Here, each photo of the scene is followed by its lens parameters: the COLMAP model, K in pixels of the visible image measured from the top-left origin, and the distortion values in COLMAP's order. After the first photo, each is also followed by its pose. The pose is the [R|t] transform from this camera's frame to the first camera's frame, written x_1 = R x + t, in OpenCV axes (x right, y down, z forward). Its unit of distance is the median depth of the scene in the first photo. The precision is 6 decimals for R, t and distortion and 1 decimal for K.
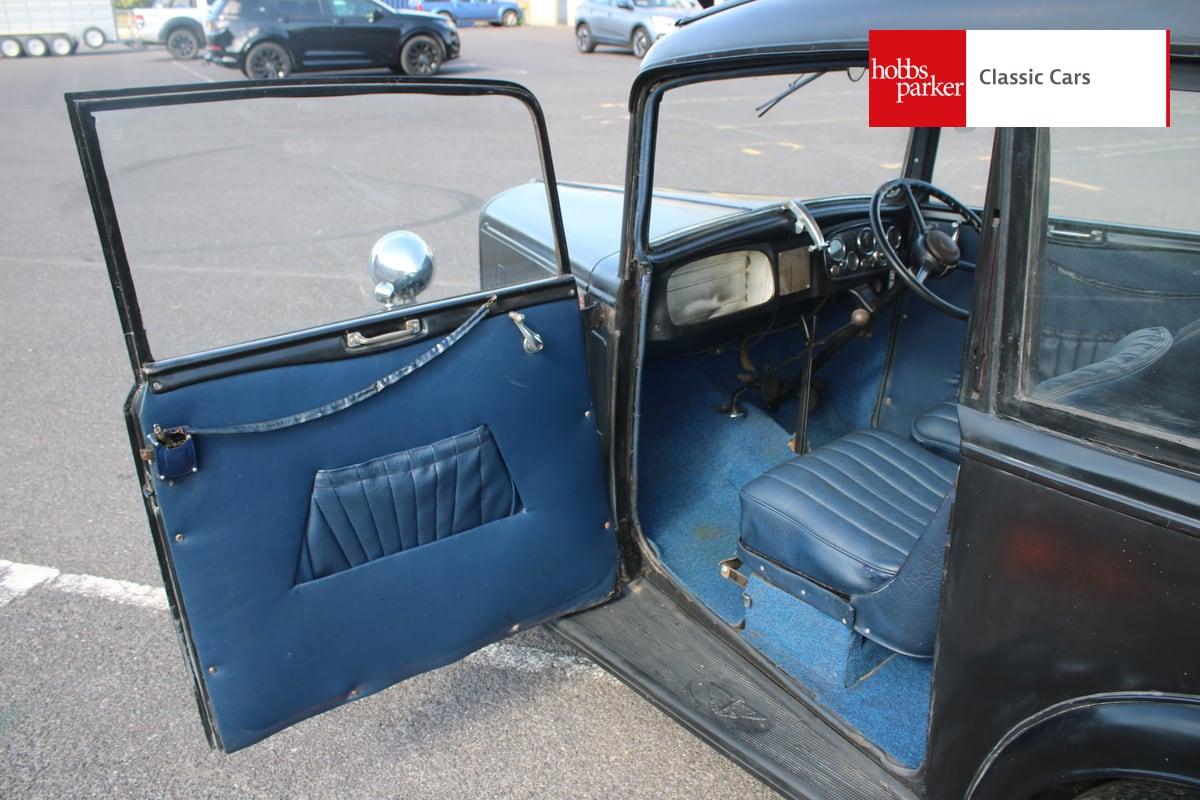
lens RADIAL K [[991.6, 0, 589.8], [0, 991.6, 385.7], [0, 0, 1]] dist [-0.176186, 0.156646]
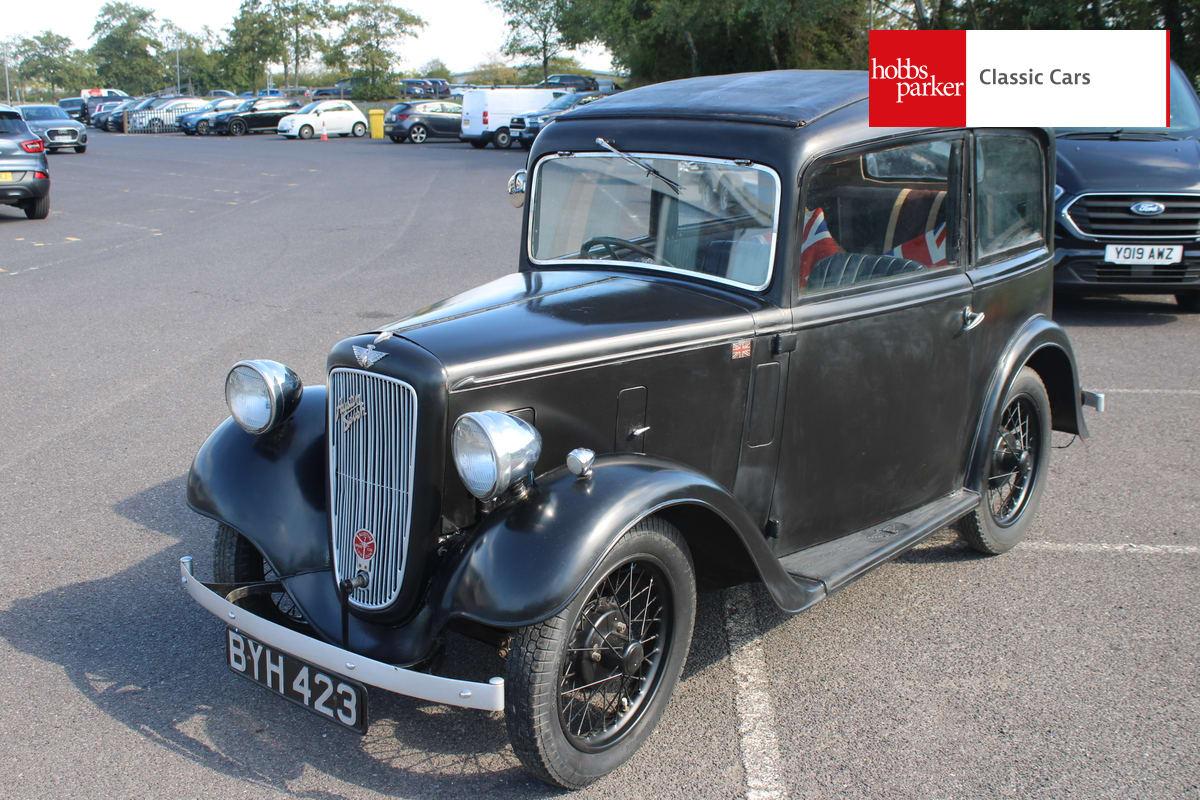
lens RADIAL K [[1304.6, 0, 600.0], [0, 1304.6, 400.0], [0, 0, 1]] dist [-0.071700, 0.051132]
pose [[-0.218819, -0.208056, 0.953326, -1.706954], [0.359774, 0.890965, 0.277026, -0.612779], [-0.907017, 0.403601, -0.120107, 1.574210]]
